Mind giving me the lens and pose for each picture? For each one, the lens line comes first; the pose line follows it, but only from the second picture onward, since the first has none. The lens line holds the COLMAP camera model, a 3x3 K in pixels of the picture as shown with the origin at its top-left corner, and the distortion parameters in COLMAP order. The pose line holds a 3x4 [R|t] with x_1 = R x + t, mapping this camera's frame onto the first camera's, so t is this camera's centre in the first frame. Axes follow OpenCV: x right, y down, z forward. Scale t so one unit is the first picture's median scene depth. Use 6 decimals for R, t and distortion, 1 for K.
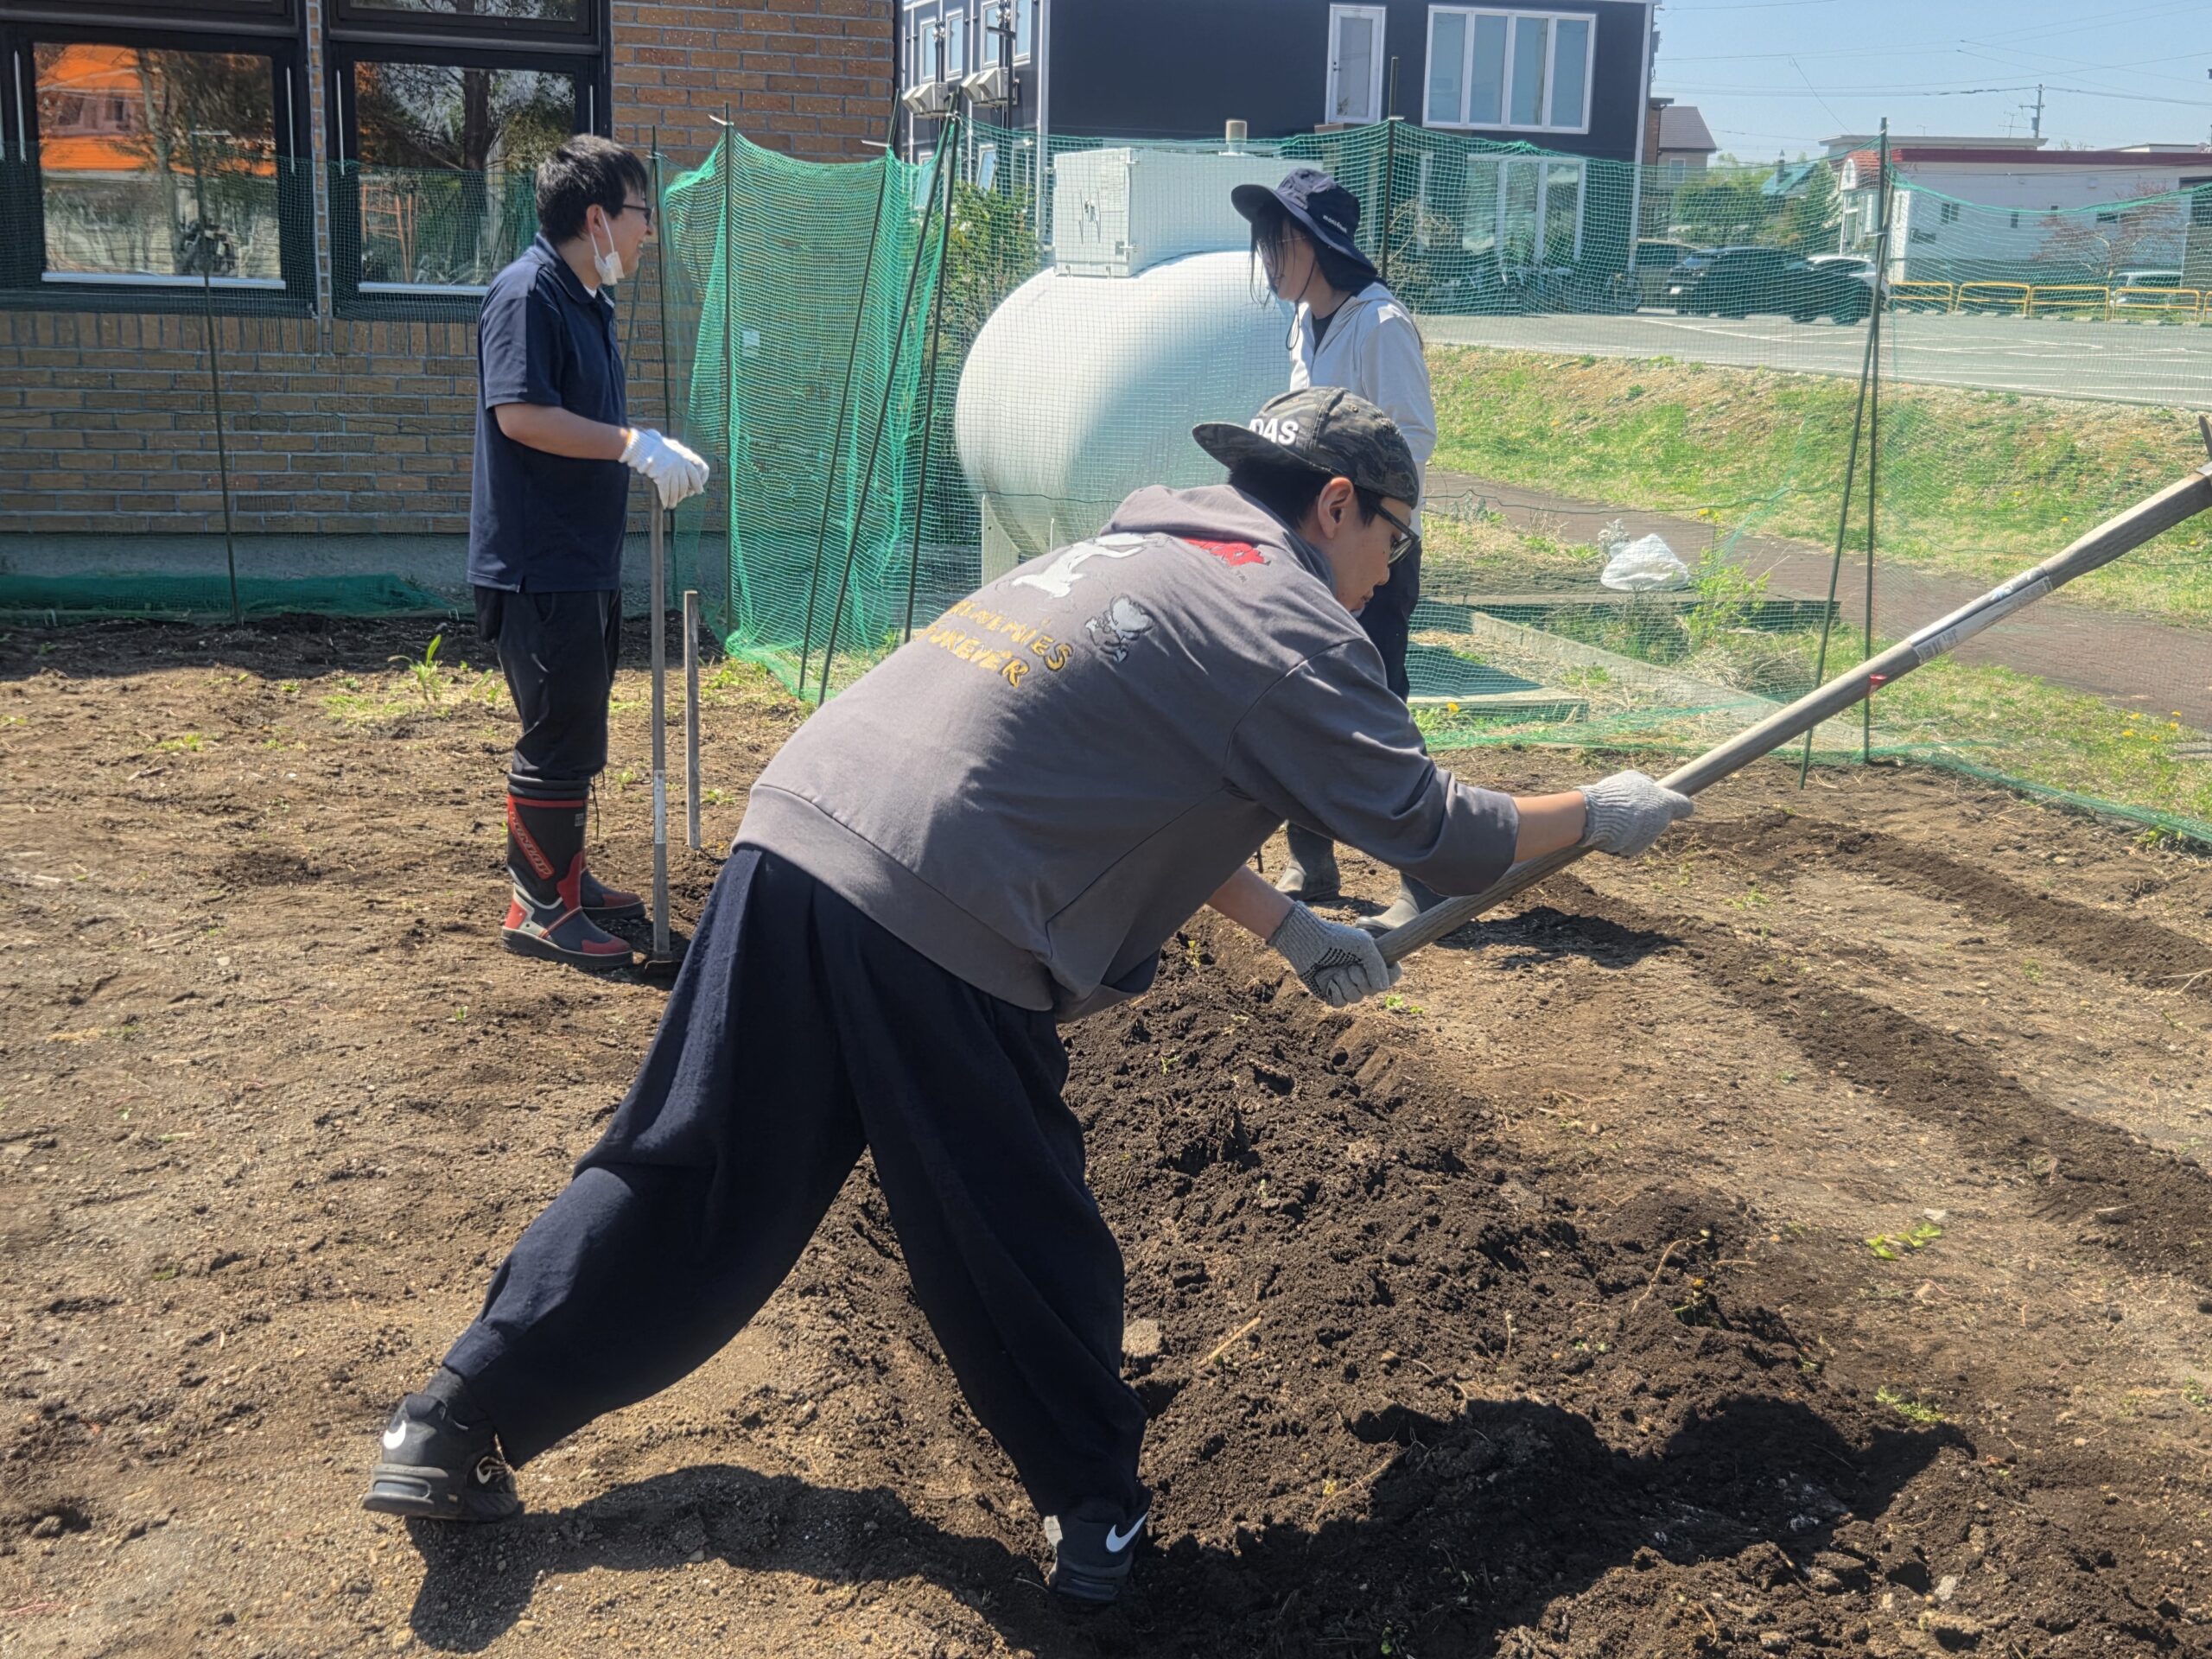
lens RADIAL K [[2722.6, 0, 1106.1], [0, 2722.6, 830.8], [0, 0, 1]] dist [0.059041, 0.000000]
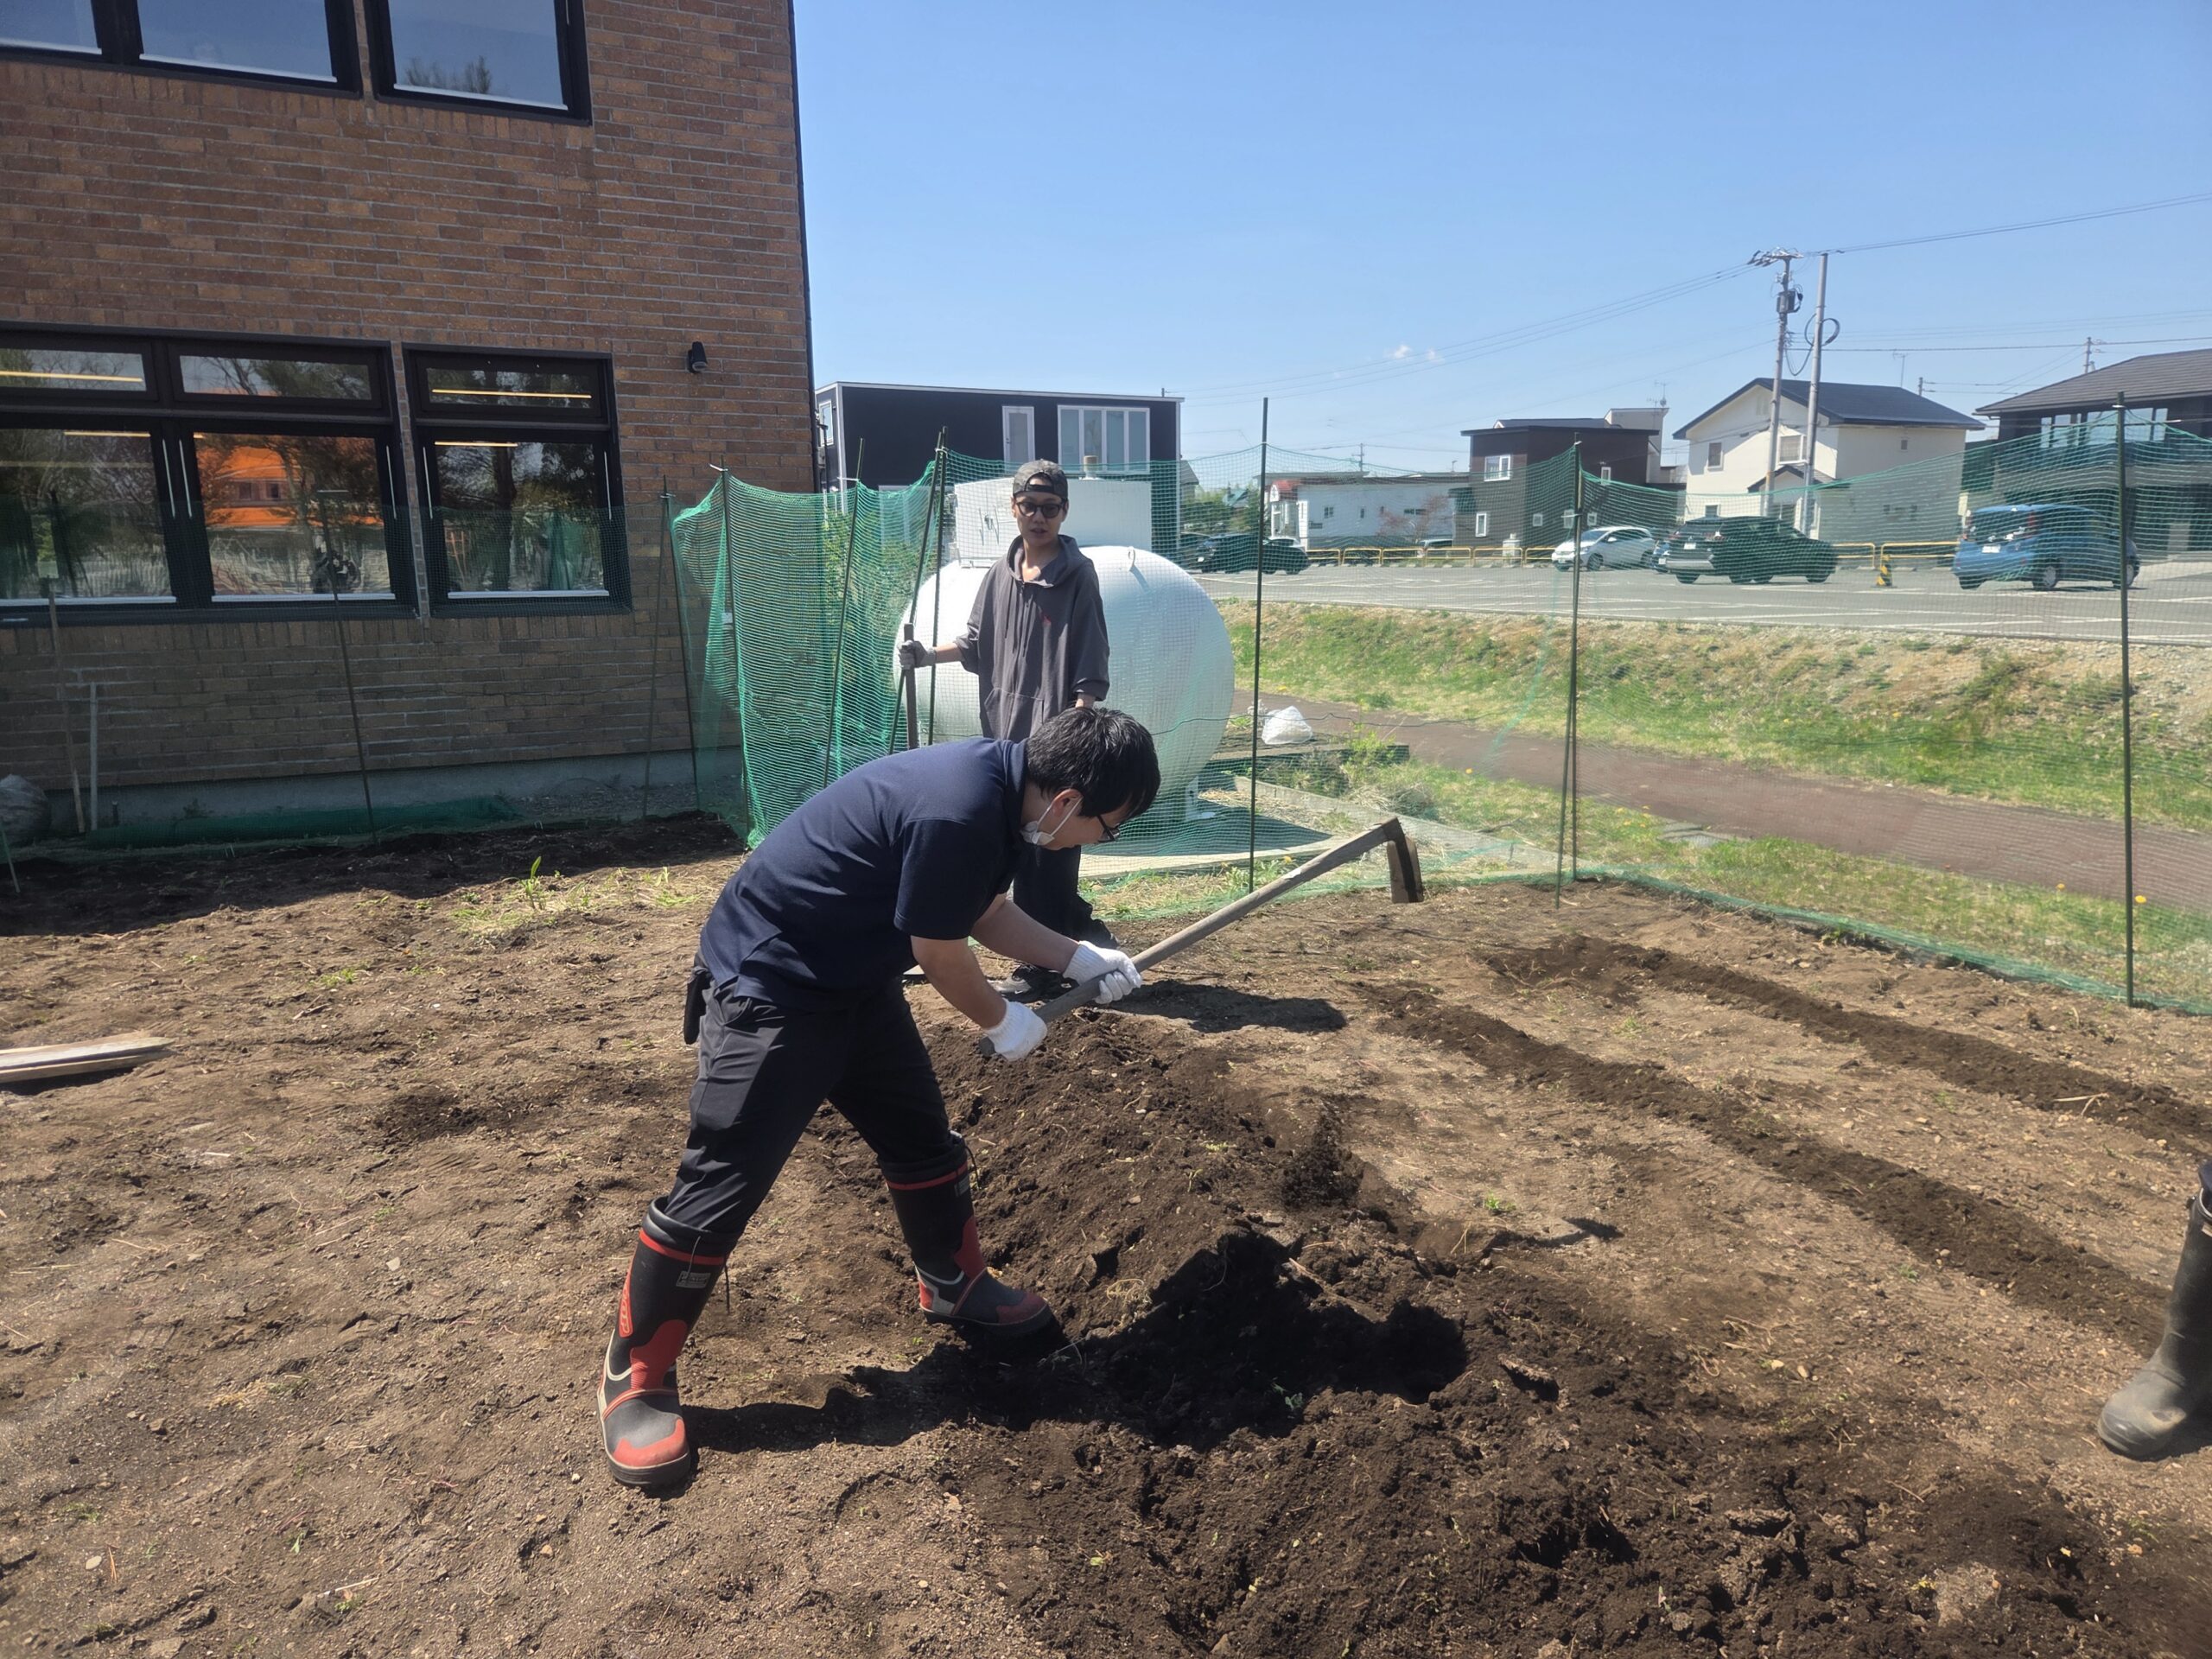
lens RADIAL K [[1478.0, 0, 1087.4], [0, 1478.0, 842.2], [0, 0, 1]] dist [0.059395, -0.038021]
pose [[0.988067, -0.069411, 0.137495, -0.083577], [0.070990, 0.997455, -0.006610, -0.058126], [-0.136687, 0.016292, 0.990480, 0.257544]]
